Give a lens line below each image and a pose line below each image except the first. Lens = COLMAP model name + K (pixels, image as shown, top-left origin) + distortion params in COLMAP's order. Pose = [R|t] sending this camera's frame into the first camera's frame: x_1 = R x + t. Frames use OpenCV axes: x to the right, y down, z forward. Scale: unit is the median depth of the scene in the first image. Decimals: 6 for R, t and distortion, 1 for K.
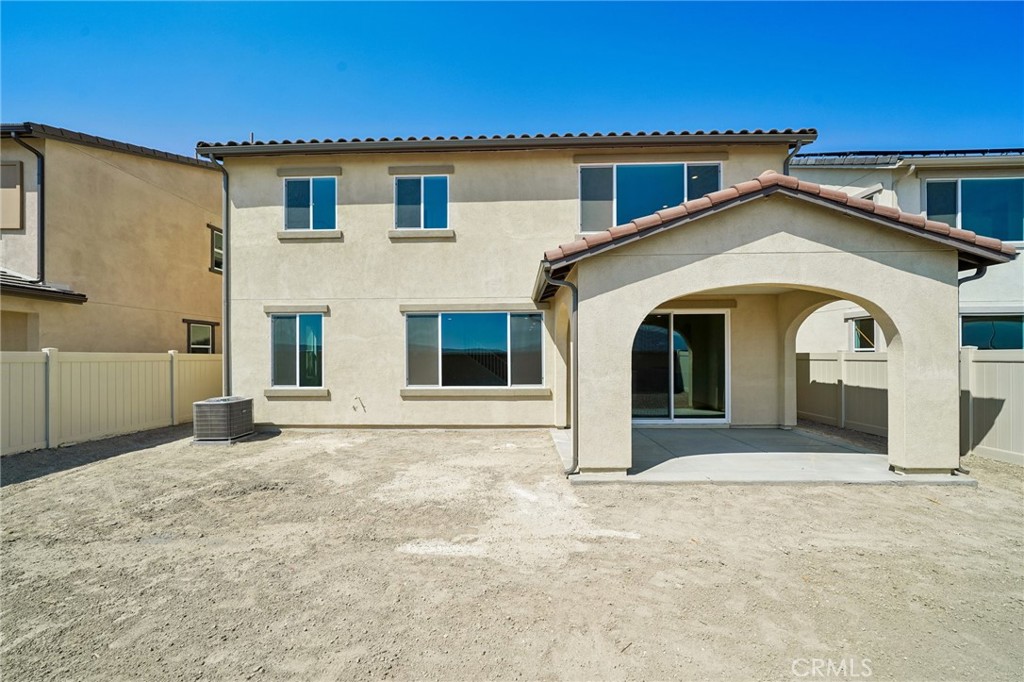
lens RADIAL K [[379.8, 0, 499.5], [0, 379.8, 353.6], [0, 0, 1]] dist [-0.008434, 0.000361]
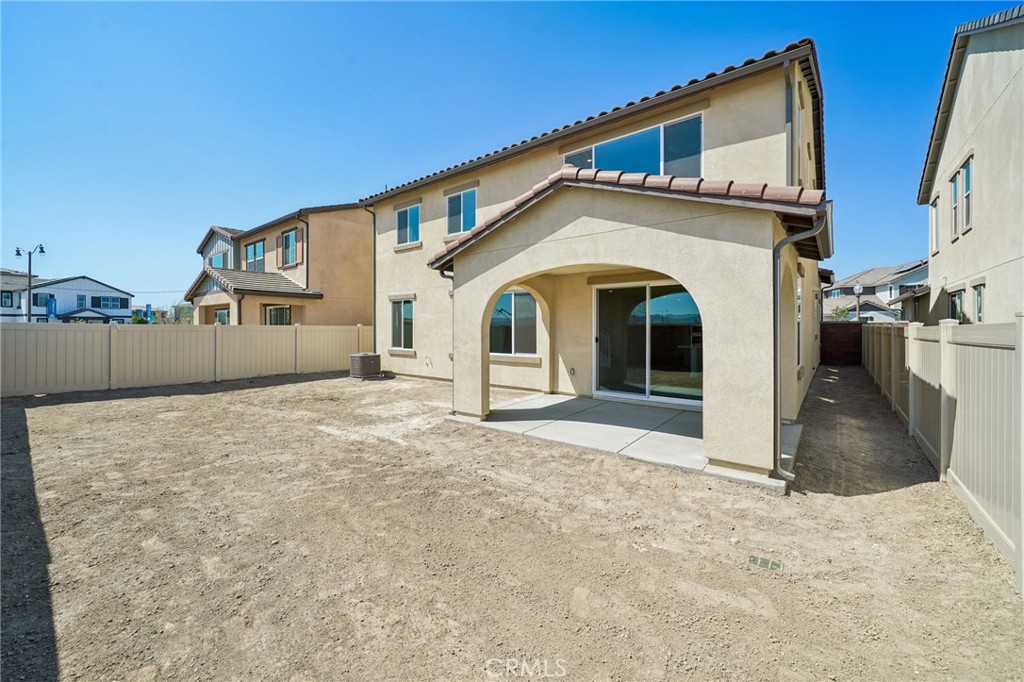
lens RADIAL K [[411.5, 0, 508.4], [0, 411.5, 325.8], [0, 0, 1]] dist [-0.004270, -0.000041]
pose [[0.792670, 0.002265, -0.609647, 0.811329], [-0.000175, 0.999994, 0.003488, -0.008021], [0.609651, -0.002658, 0.792666, -0.041577]]
